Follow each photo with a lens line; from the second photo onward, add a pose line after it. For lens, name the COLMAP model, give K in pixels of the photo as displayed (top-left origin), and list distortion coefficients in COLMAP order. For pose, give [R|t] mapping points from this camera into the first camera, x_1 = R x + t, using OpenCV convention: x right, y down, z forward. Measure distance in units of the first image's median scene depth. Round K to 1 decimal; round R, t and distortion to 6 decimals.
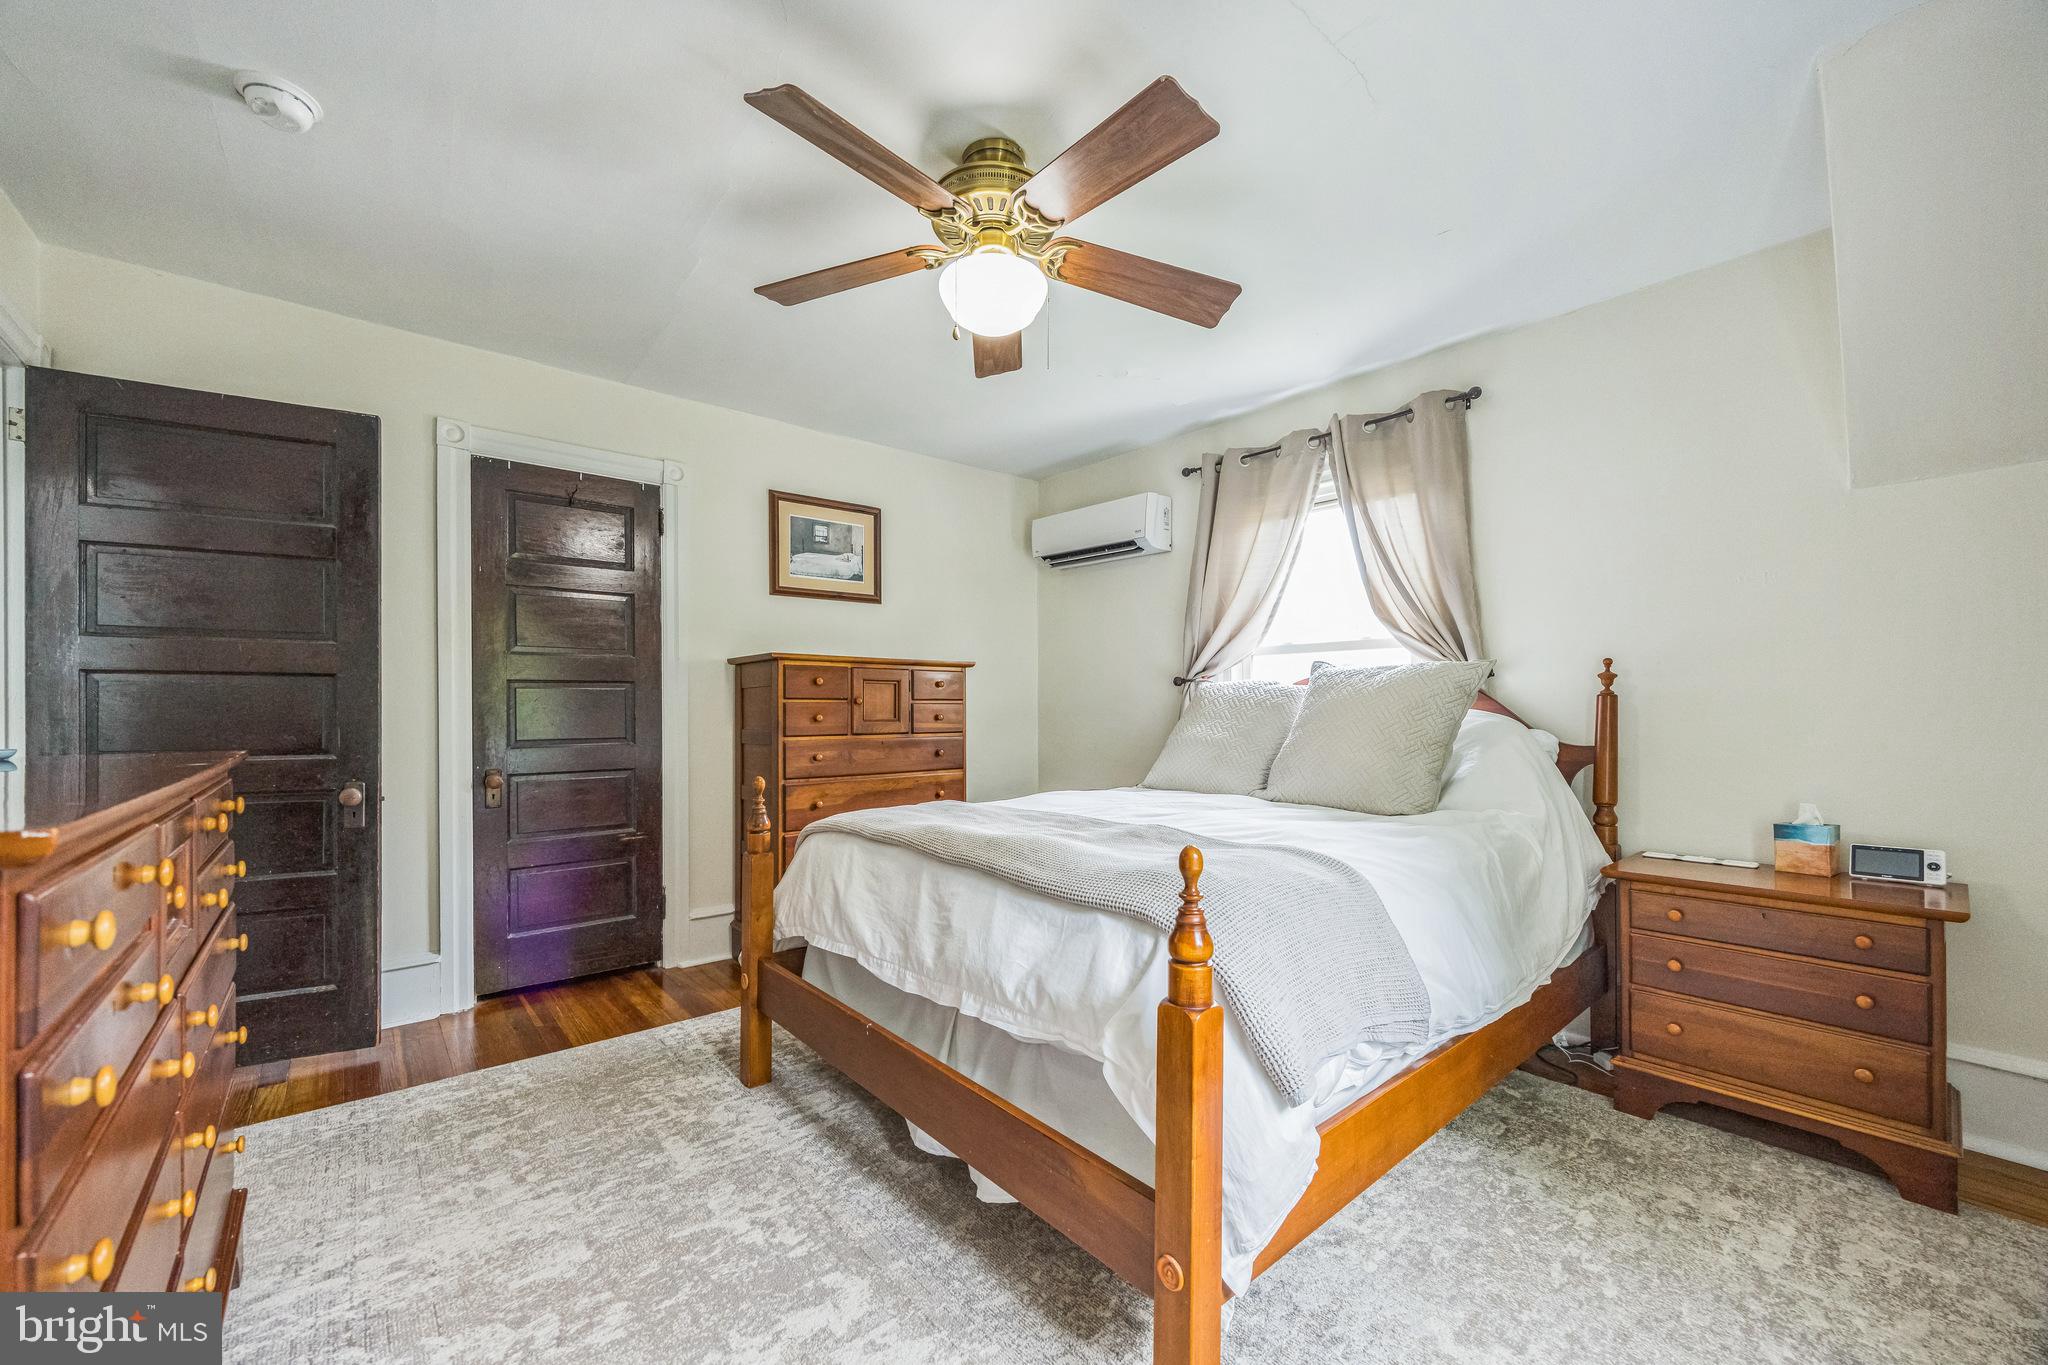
lens RADIAL K [[783.7, 0, 1009.8], [0, 783.7, 704.7], [0, 0, 1]] dist [-0.000610, -0.000020]
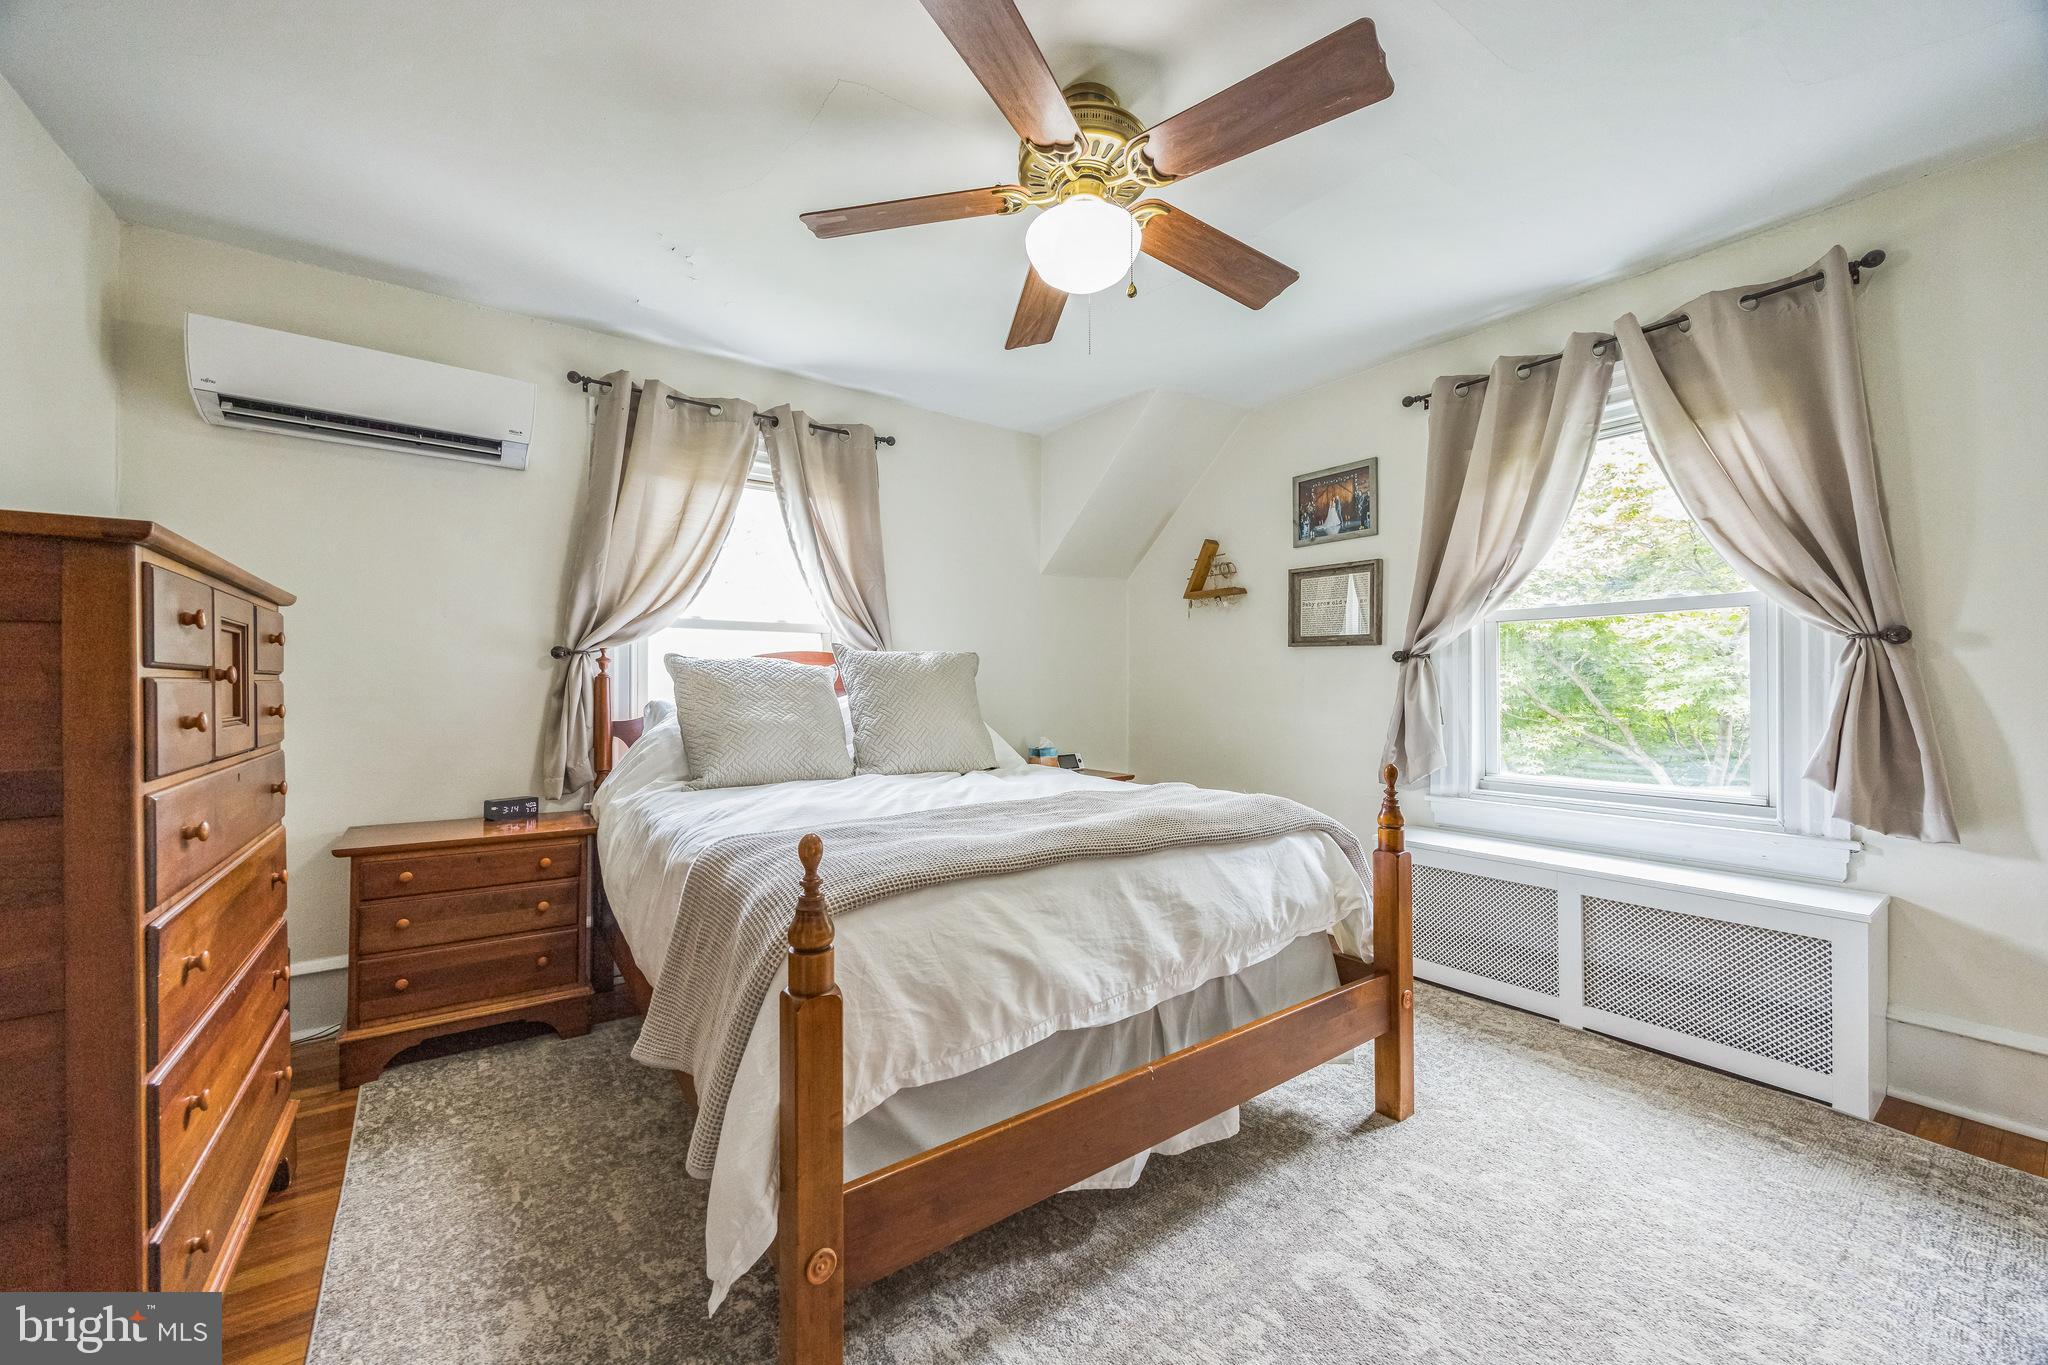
lens RADIAL K [[783.7, 0, 1012.0], [0, 783.7, 675.7], [0, 0, 1]] dist [-0.000610, -0.000020]
pose [[0.082443, 0.007658, 0.996566, -0.665710], [-0.002180, 0.999969, -0.007504, -0.004306], [-0.996593, -0.001554, 0.082457, 0.694781]]
